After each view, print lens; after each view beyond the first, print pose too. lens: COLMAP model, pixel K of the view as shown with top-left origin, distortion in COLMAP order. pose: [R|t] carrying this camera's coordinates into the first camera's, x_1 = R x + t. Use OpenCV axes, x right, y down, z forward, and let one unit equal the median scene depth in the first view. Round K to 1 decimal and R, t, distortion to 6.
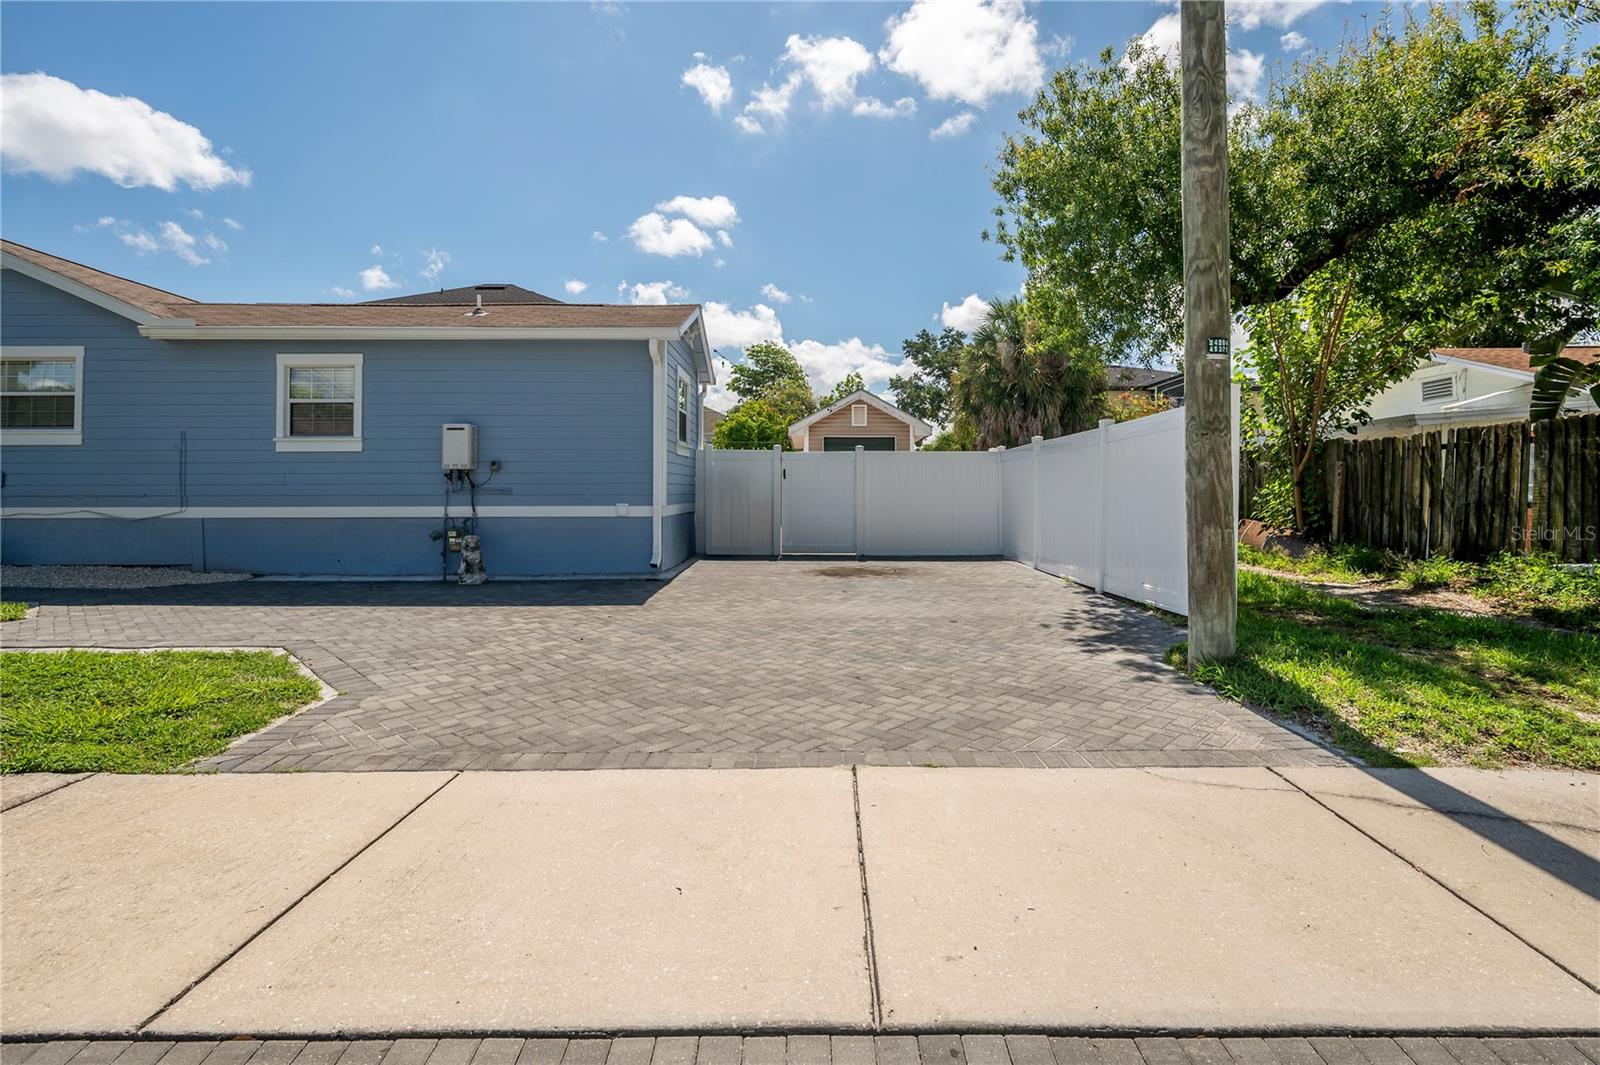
lens RADIAL K [[721.7, 0, 803.2], [0, 721.7, 483.1], [0, 0, 1]] dist [0.001900, 0.000520]
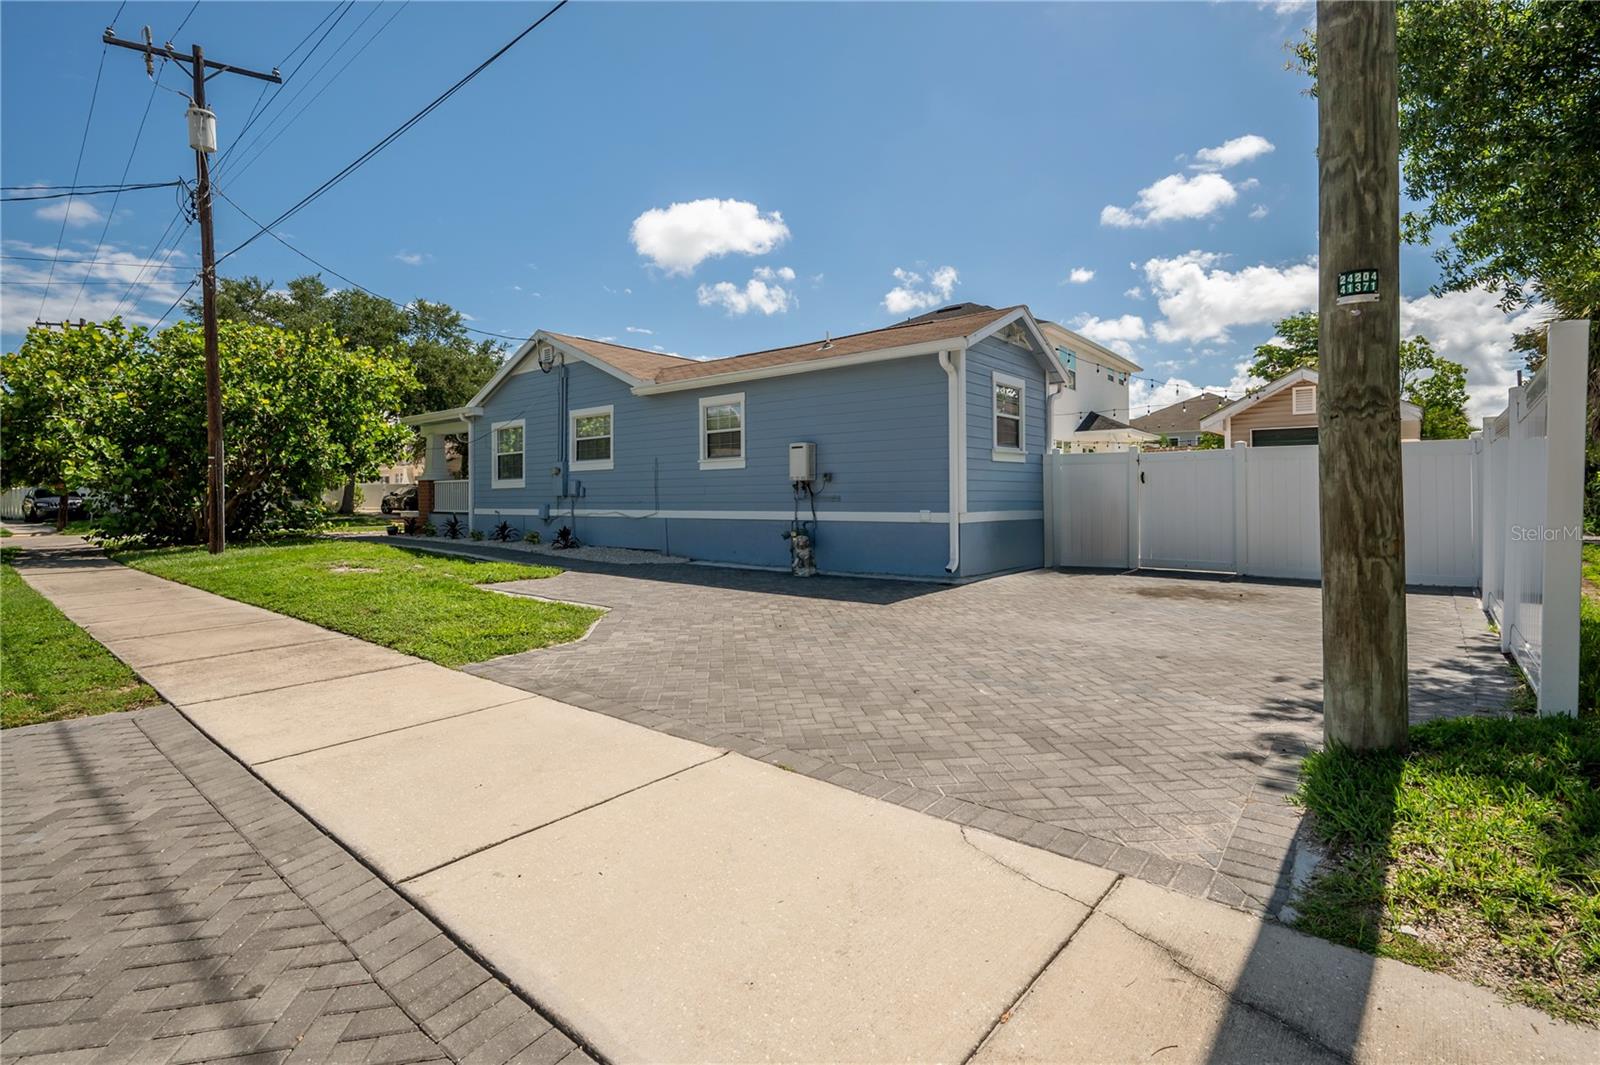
lens RADIAL K [[717.0, 0, 799.0], [0, 717.0, 500.7], [0, 0, 1]] dist [0.002928, 0.000287]
pose [[0.773700, -0.000744, -0.633551, 0.290514], [0.011874, 0.999841, 0.013328, -0.001890], [0.633441, -0.017835, 0.773586, 0.076586]]
